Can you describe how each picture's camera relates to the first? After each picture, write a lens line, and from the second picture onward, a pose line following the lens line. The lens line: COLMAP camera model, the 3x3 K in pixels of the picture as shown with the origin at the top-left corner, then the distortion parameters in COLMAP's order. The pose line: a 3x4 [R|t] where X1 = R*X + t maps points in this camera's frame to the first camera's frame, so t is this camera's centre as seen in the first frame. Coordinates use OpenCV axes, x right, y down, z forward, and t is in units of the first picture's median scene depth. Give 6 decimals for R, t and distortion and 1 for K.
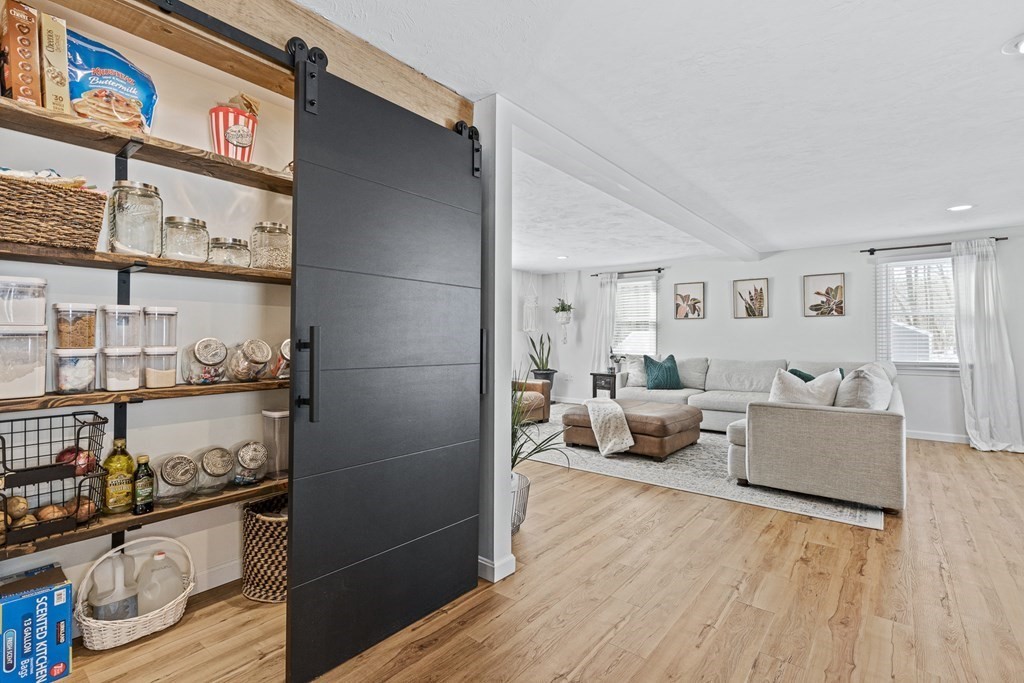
lens RADIAL K [[478.1, 0, 505.3], [0, 478.1, 326.7], [0, 0, 1]] dist [-0.002354, 0.001205]
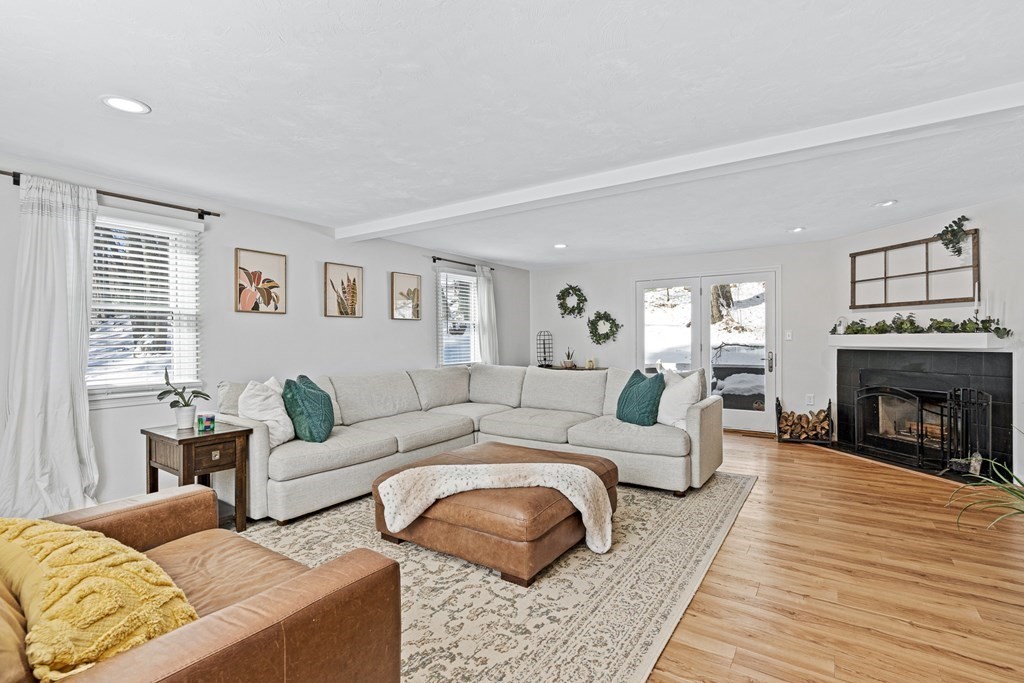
lens RADIAL K [[478.1, 0, 514.0], [0, 478.1, 338.3], [0, 0, 1]] dist [-0.002354, 0.001205]
pose [[-0.093117, -0.001179, 0.995654, -0.484184], [-0.018003, 0.999838, -0.000500, 0.020073], [-0.995492, -0.017971, -0.093123, 1.584343]]
